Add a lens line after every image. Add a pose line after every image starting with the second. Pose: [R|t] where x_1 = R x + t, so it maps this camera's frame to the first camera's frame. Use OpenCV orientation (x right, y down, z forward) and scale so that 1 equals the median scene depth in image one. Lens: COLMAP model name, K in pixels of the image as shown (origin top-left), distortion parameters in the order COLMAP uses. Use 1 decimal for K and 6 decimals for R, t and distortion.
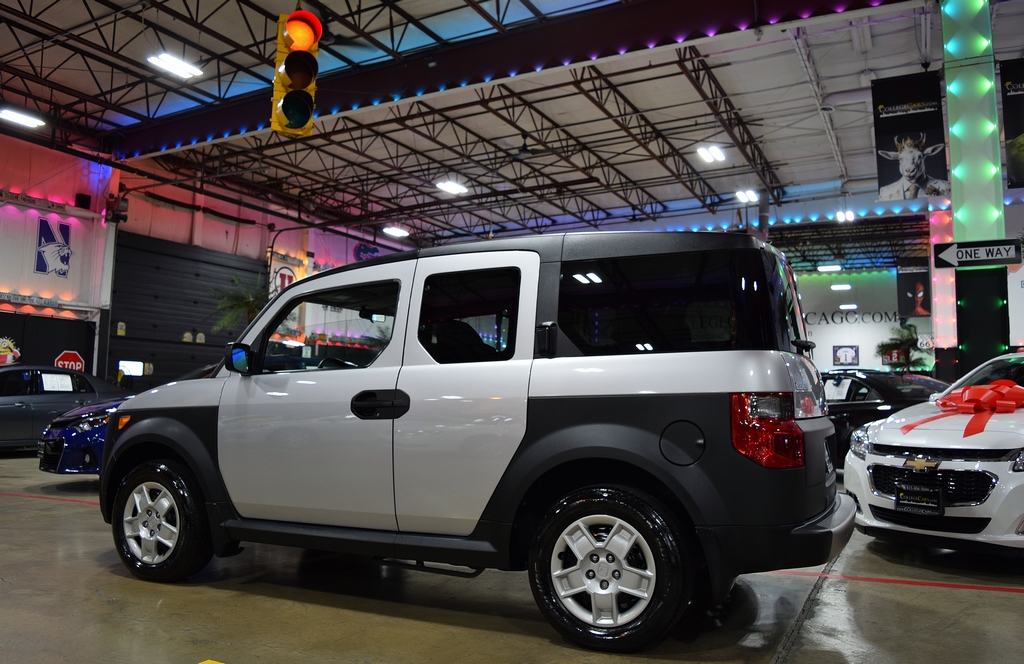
lens RADIAL K [[808.1, 0, 514.5], [0, 808.1, 330.7], [0, 0, 1]] dist [-0.084311, -0.013006]
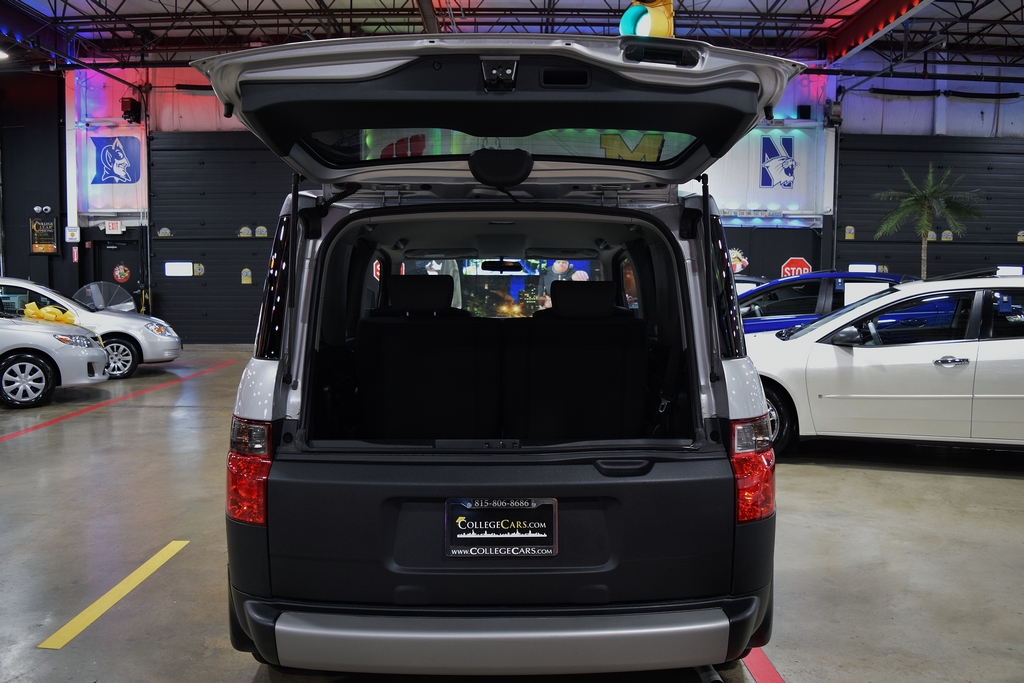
lens RADIAL K [[799.8, 0, 518.1], [0, 799.8, 333.0], [0, 0, 1]] dist [-0.095196, 0.022842]
pose [[0.453534, 0.056243, -0.889463, 0.214432], [0.077718, 0.991709, 0.102337, -0.011314], [0.887844, -0.115541, 0.445402, 0.171143]]
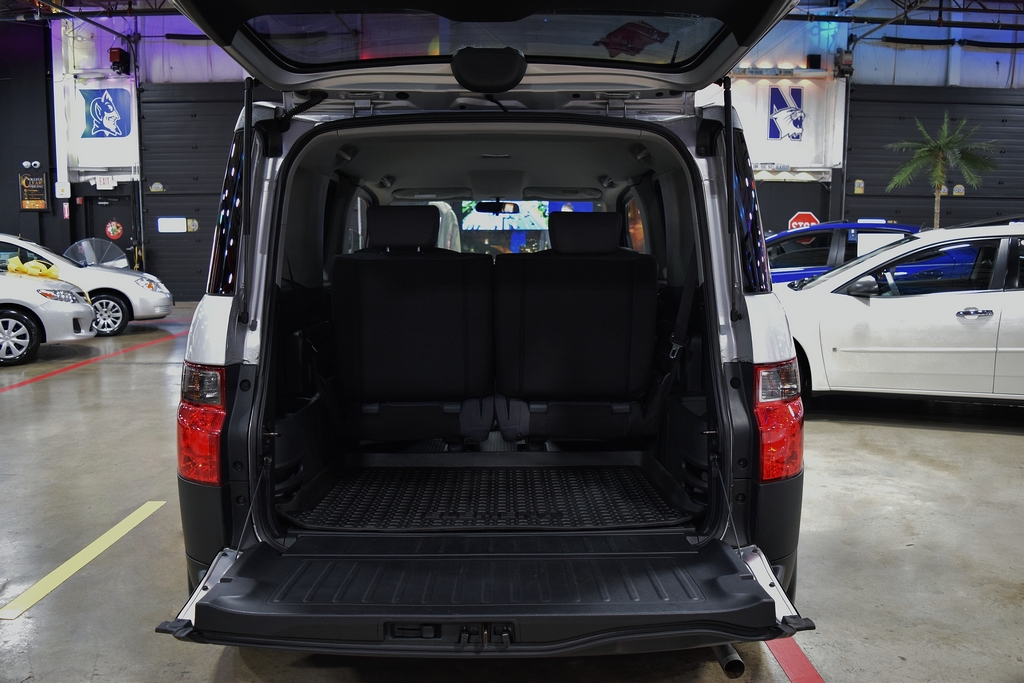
lens RADIAL K [[799.8, 0, 520.7], [0, 799.8, 334.2], [0, 0, 1]] dist [-0.095196, 0.022842]
pose [[0.453876, 0.101887, -0.885221, 0.197962], [0.078636, 0.984985, 0.153688, -0.004645], [0.887588, -0.139366, 0.439049, 0.180983]]
